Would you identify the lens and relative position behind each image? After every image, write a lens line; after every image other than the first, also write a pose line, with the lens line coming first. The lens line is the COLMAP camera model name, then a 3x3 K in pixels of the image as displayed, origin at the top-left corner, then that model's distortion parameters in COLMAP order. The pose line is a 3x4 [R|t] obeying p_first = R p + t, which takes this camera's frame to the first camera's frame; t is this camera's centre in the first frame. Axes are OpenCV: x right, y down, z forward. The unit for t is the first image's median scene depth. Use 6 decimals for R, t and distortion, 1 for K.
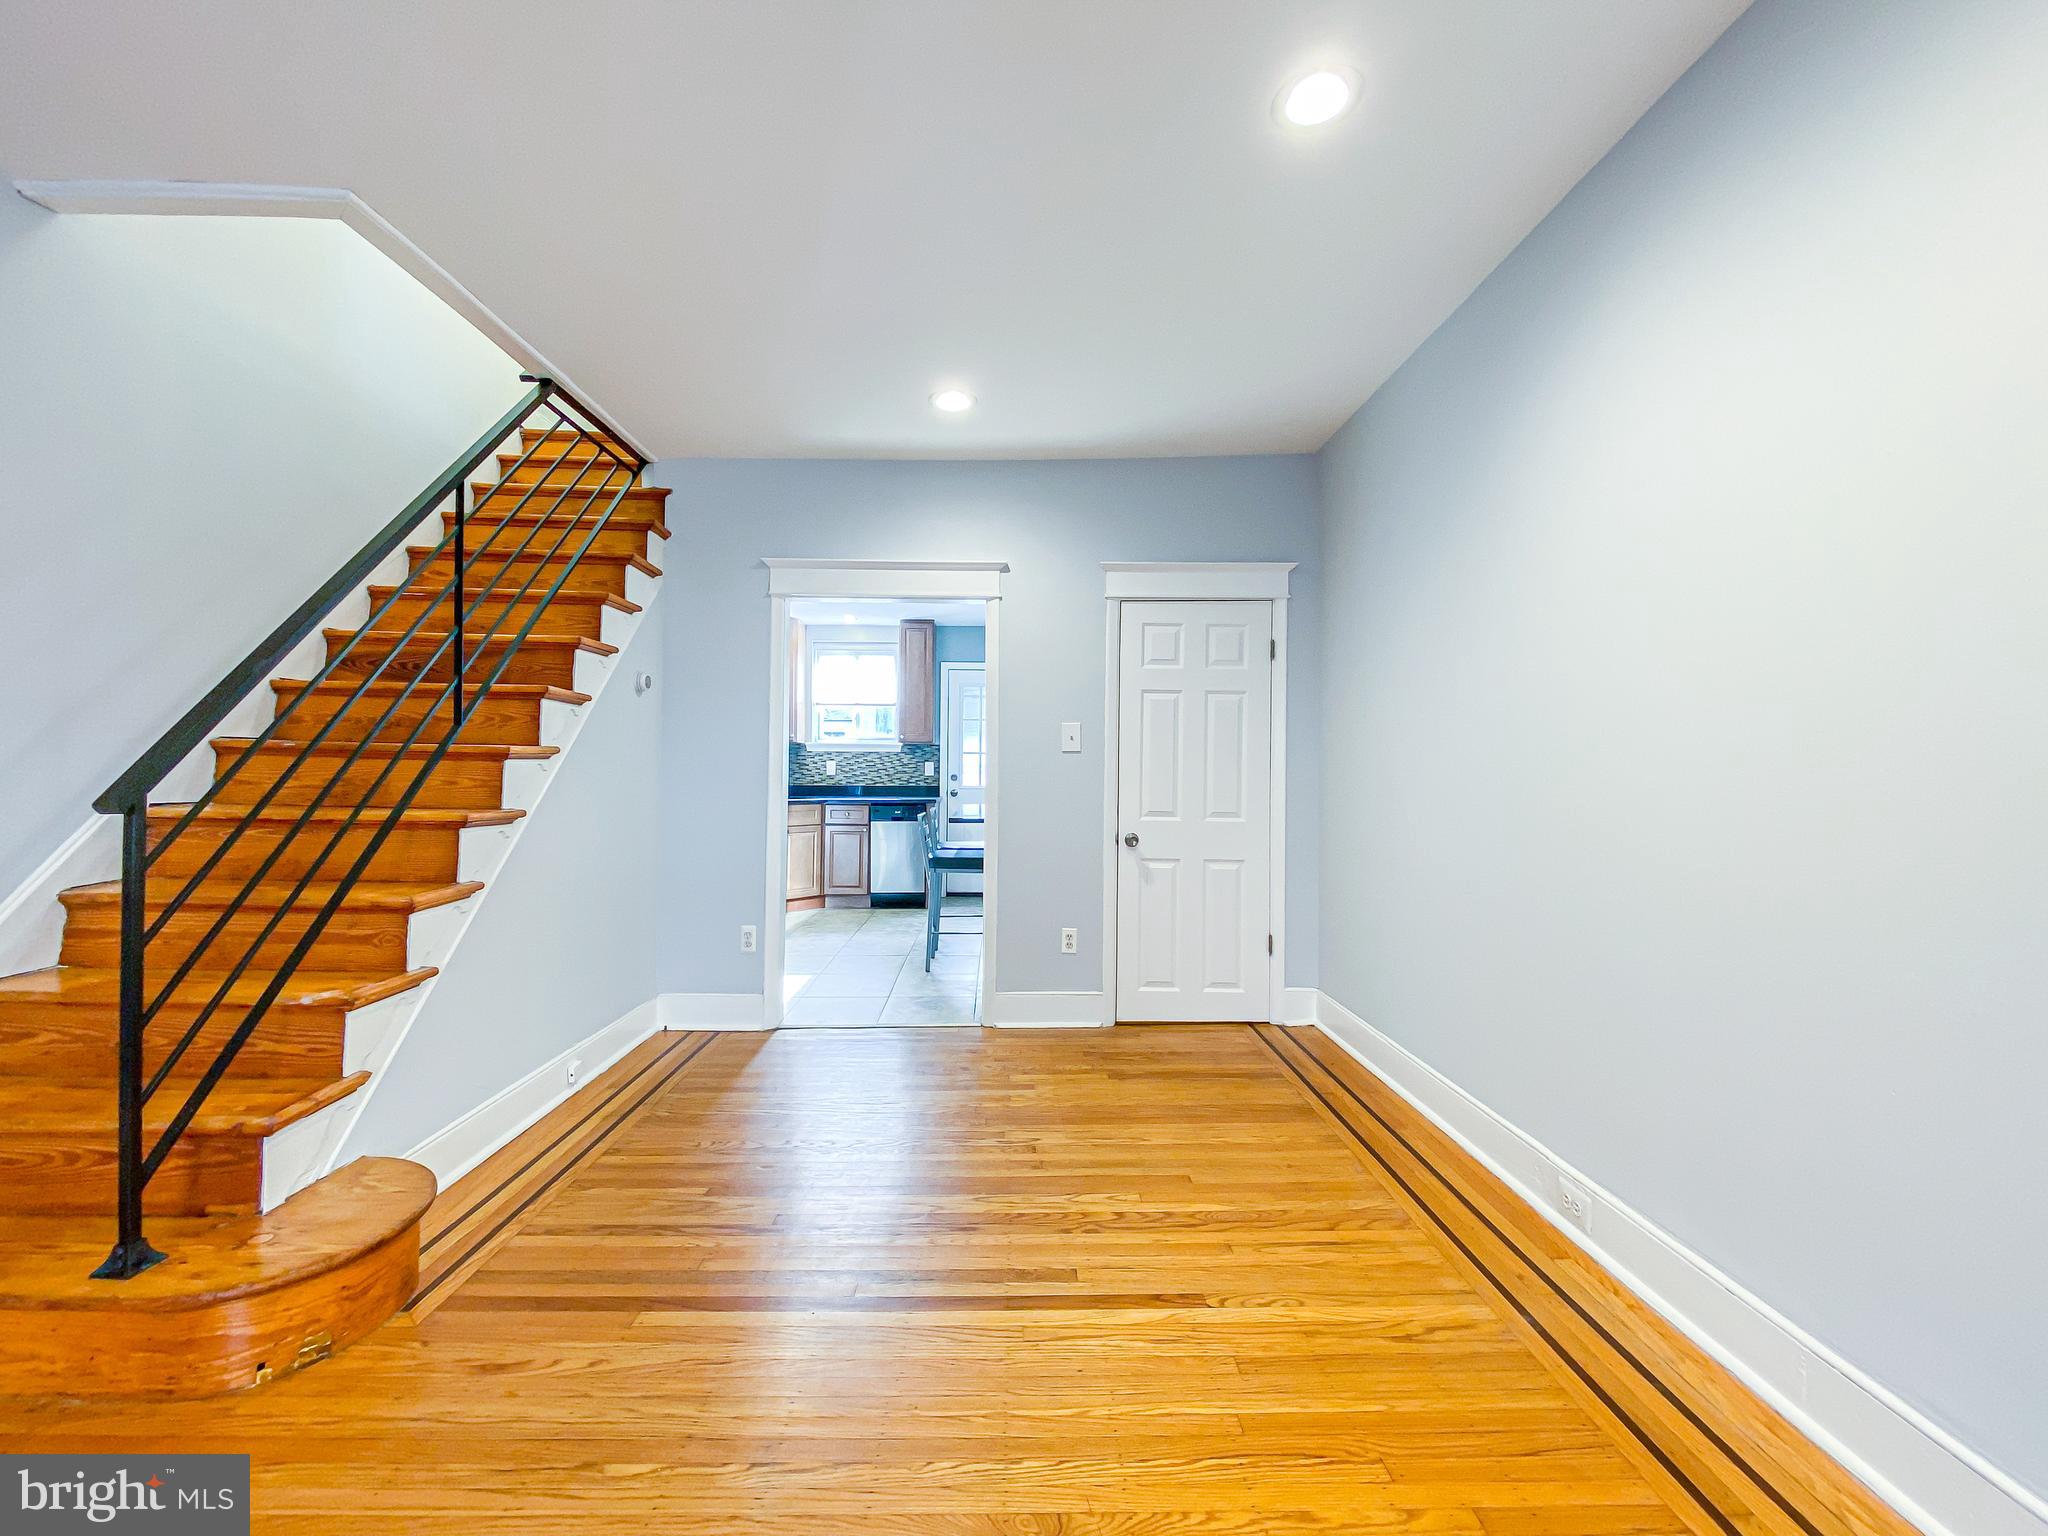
lens RADIAL K [[848.0, 0, 1017.3], [0, 848.0, 772.1], [0, 0, 1]] dist [0.010910, -0.008603]
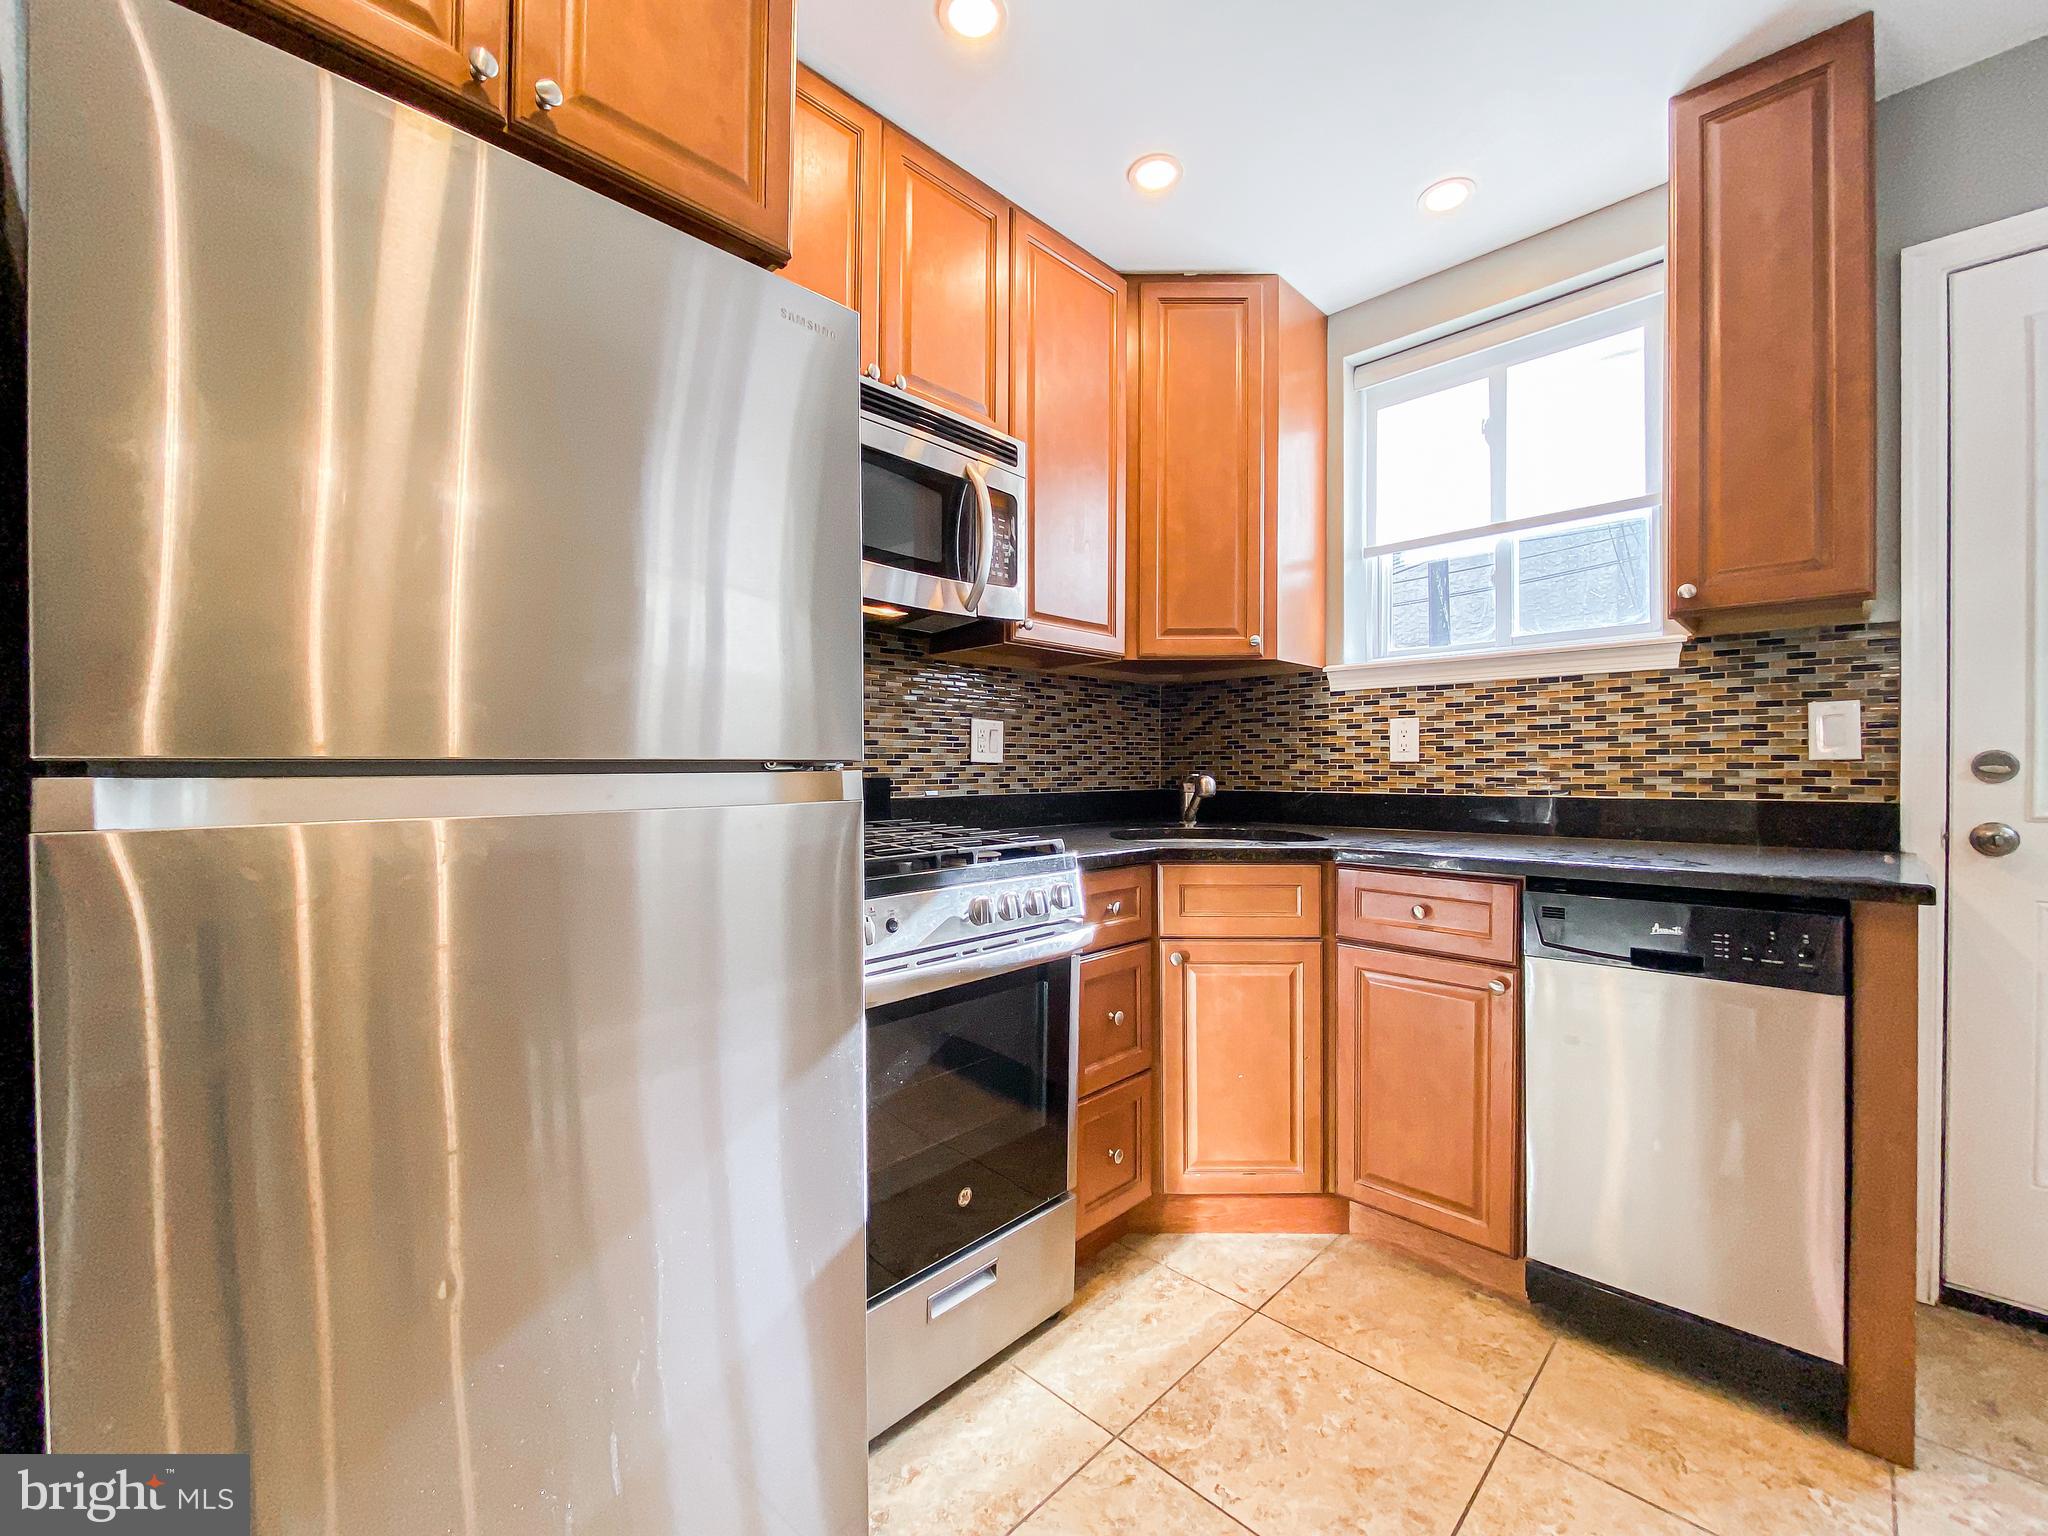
lens RADIAL K [[848.0, 0, 1017.3], [0, 848.0, 772.1], [0, 0, 1]] dist [0.010910, -0.008603]
pose [[0.698297, -0.005519, -0.715787, -0.181029], [0.004996, 0.999983, -0.002837, 0.014193], [0.715791, -0.001595, 0.698313, 1.307256]]
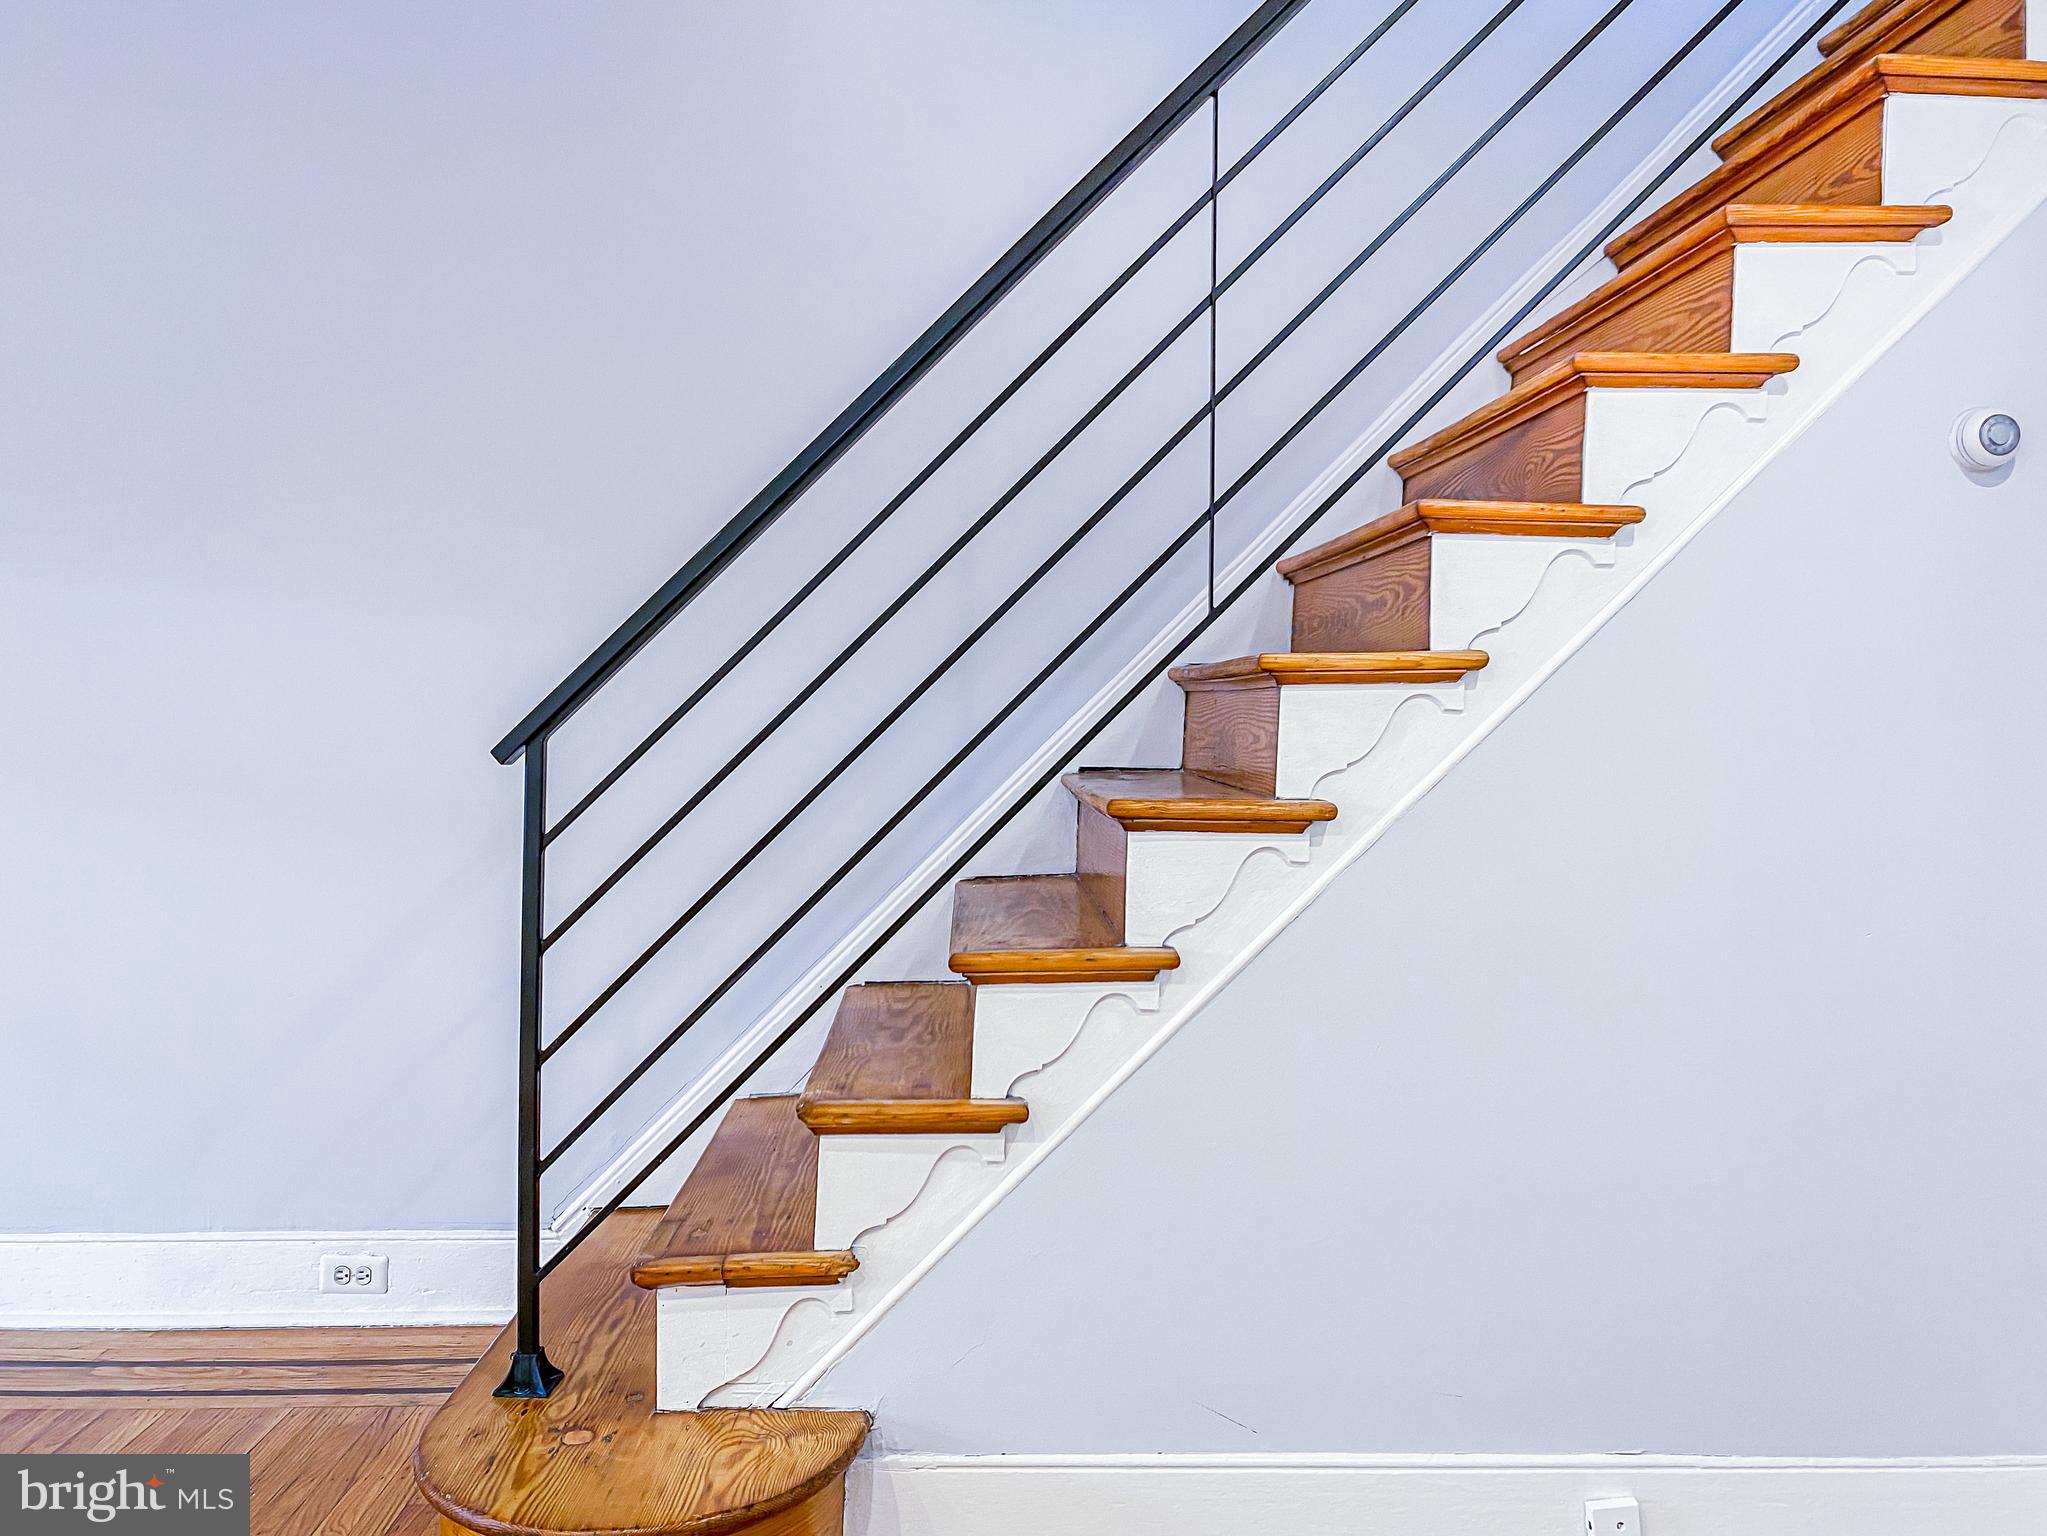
lens RADIAL K [[1597.2, 0, 1024.1], [0, 1597.2, 753.4], [0, 0, 1]] dist [0.051771, -0.079916]
pose [[0.008861, 0.002117, -0.999959, 0.144208], [-0.006002, 0.999980, 0.002064, 0.013329], [0.999943, 0.005984, 0.008873, 0.588761]]
